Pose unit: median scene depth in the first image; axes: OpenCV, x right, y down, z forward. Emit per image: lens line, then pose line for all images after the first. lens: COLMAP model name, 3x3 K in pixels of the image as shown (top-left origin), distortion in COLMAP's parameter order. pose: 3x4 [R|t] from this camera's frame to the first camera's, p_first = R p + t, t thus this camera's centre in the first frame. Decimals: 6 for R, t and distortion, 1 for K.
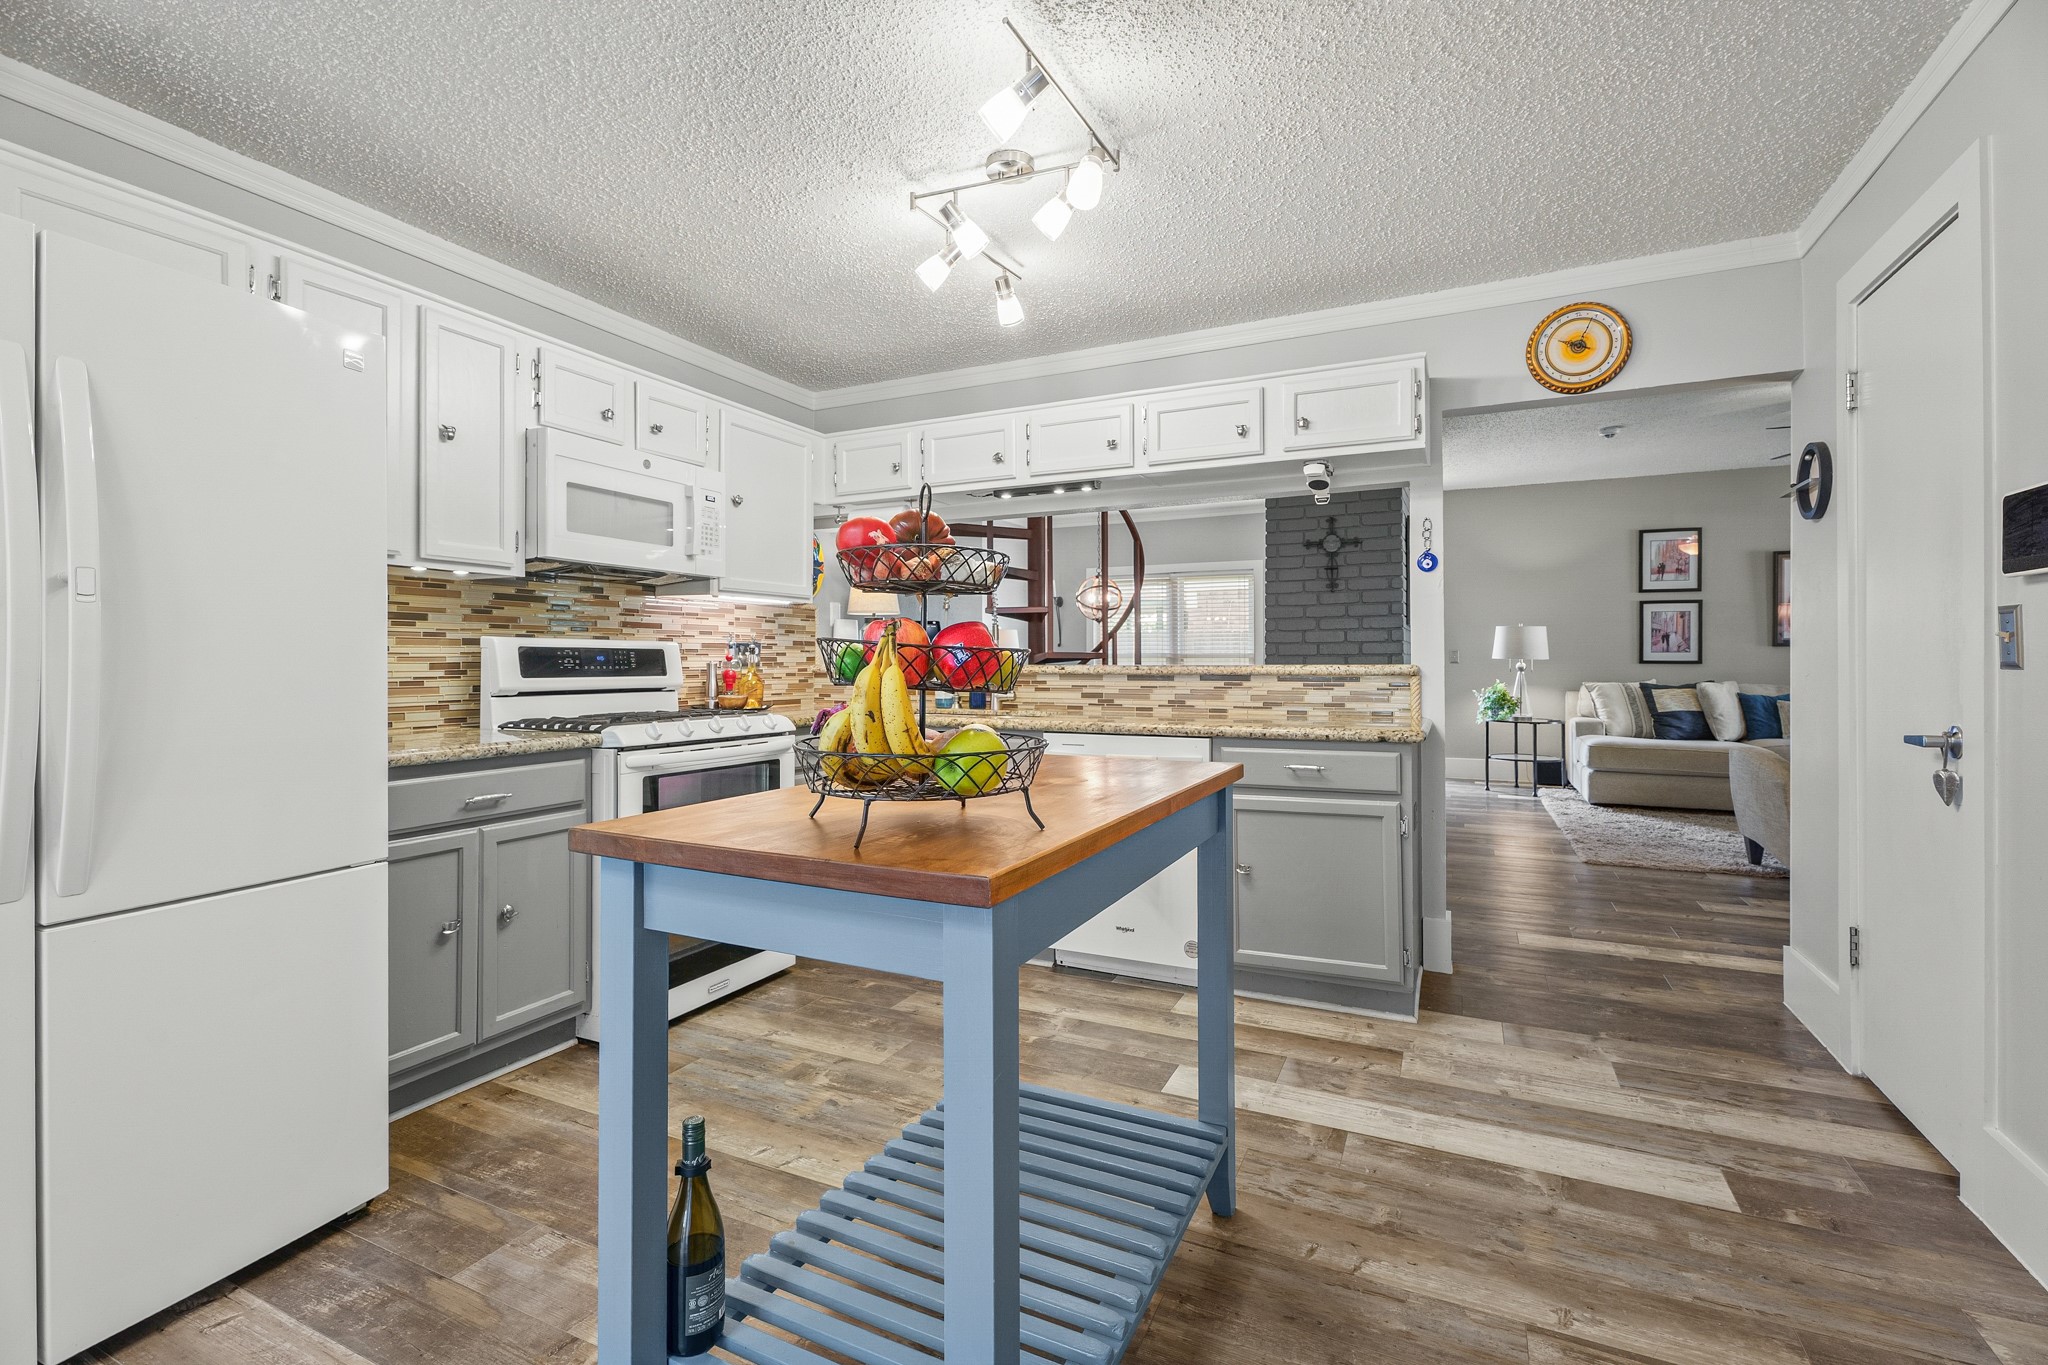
lens RADIAL K [[918.2, 0, 1020.2], [0, 918.2, 652.6], [0, 0, 1]] dist [0.001592, 0.000233]
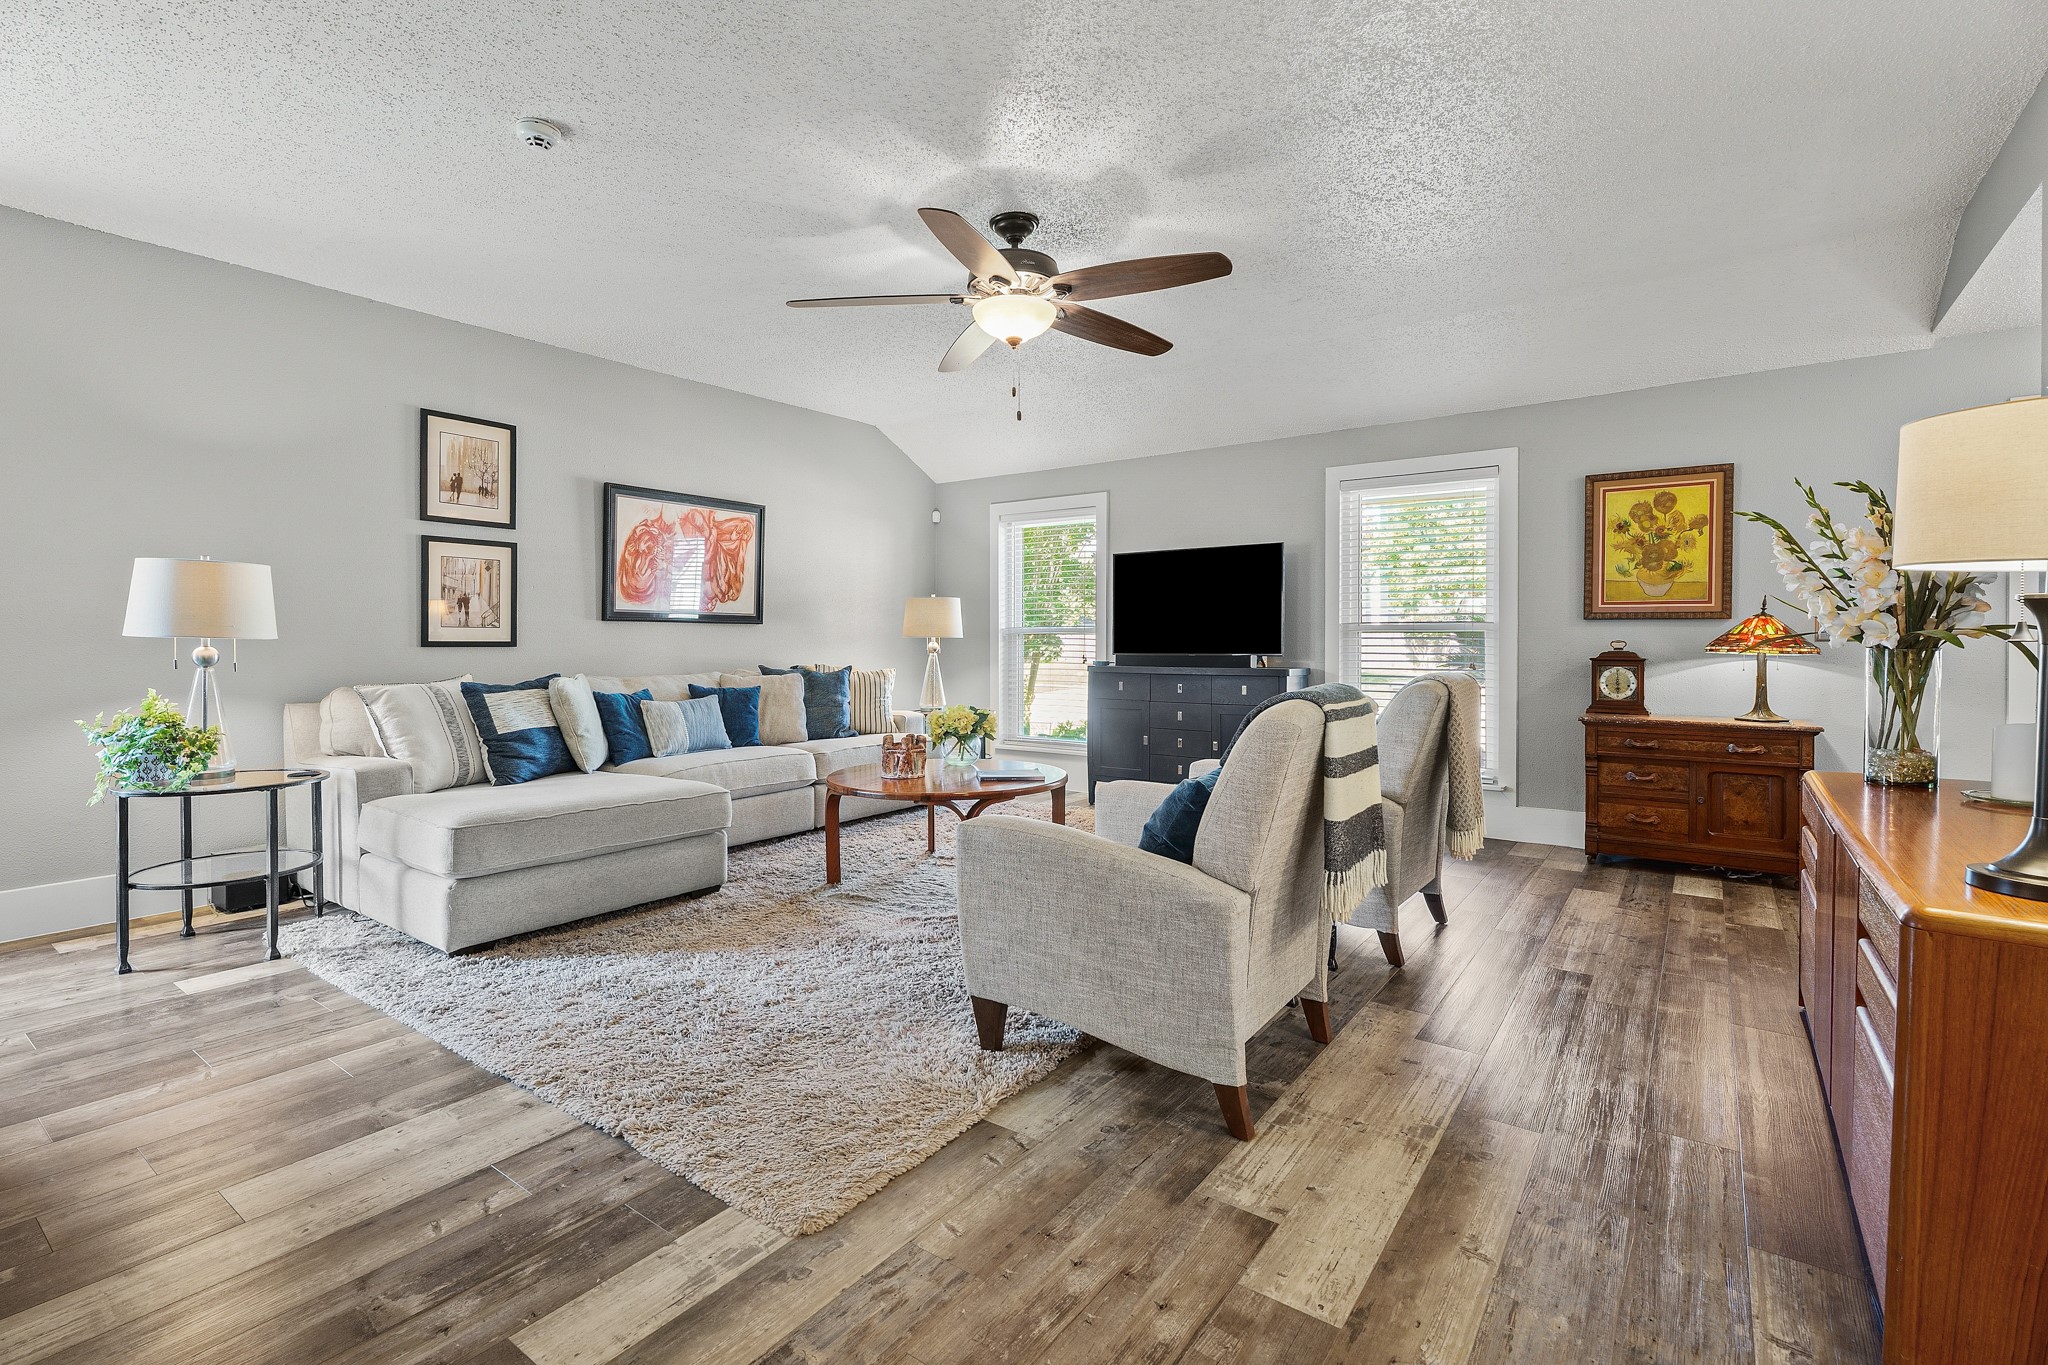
lens RADIAL K [[930.2, 0, 1018.8], [0, 930.2, 643.5], [0, 0, 1]] dist [0.003350, 0.000376]
pose [[0.185678, -0.003994, 0.982602, 0.369025], [-0.007418, 0.999958, 0.005466, 0.008193], [-0.982583, -0.008304, 0.185641, 1.081114]]
